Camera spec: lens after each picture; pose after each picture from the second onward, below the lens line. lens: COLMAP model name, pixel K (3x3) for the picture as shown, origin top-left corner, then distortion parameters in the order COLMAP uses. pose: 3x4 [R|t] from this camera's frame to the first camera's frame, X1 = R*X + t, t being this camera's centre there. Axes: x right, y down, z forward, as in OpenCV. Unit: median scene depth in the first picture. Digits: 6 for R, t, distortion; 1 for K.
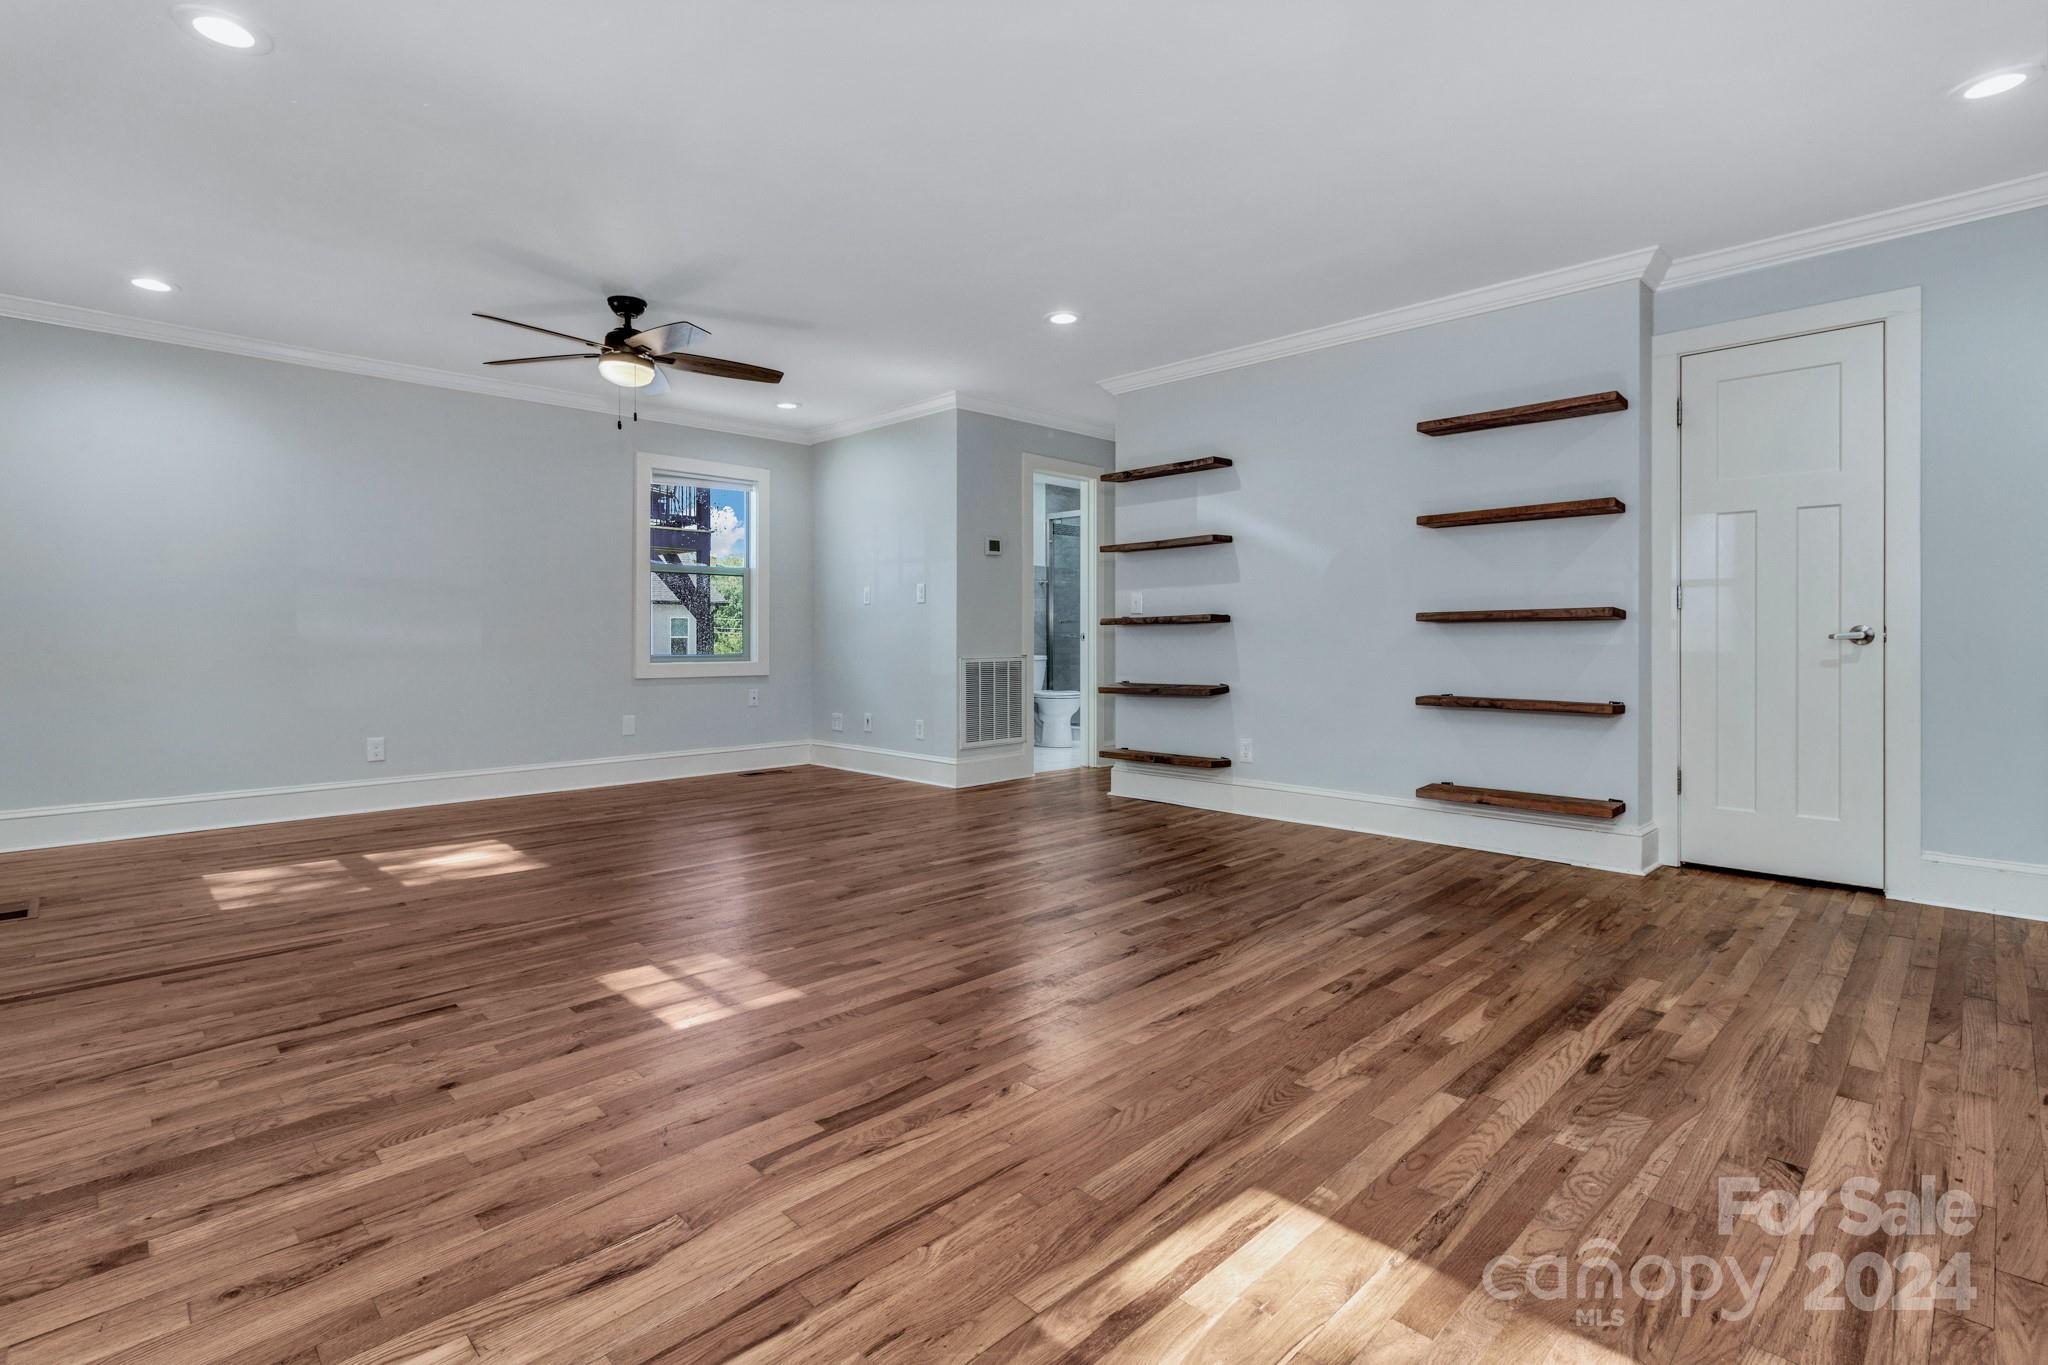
lens RADIAL K [[954.1, 0, 1020.3], [0, 954.1, 647.0], [0, 0, 1]] dist [0.001147, -0.000086]
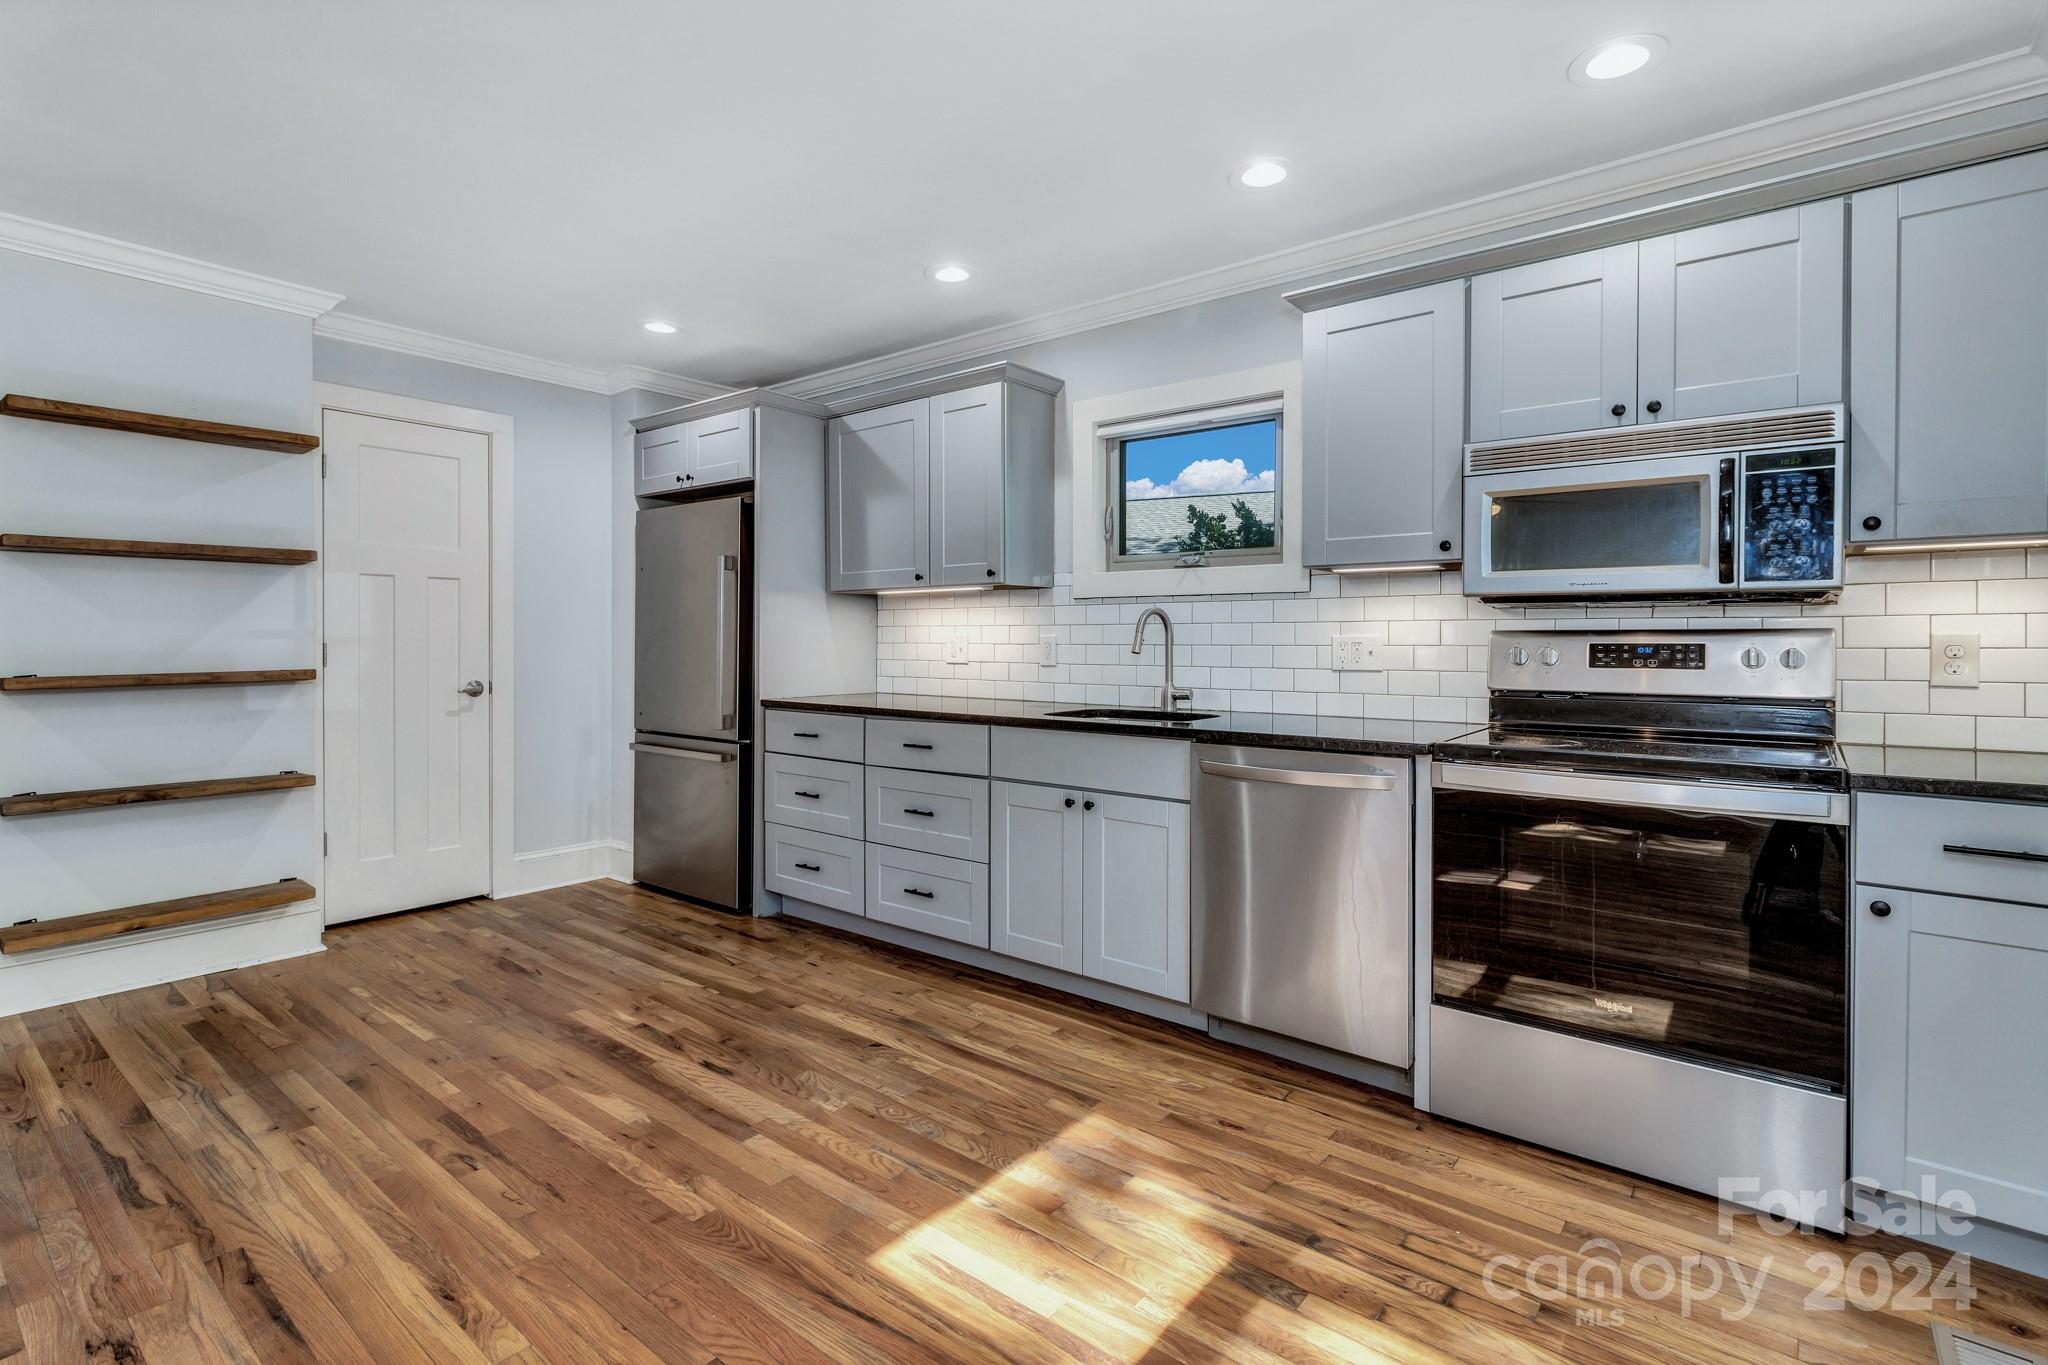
lens RADIAL K [[954.1, 0, 1020.3], [0, 954.1, 647.0], [0, 0, 1]] dist [0.001147, -0.000086]
pose [[-0.122778, -0.004425, 0.992424, -0.580558], [0.005950, 0.999969, 0.005194, -0.096253], [-0.992416, 0.006542, -0.122748, 0.669612]]
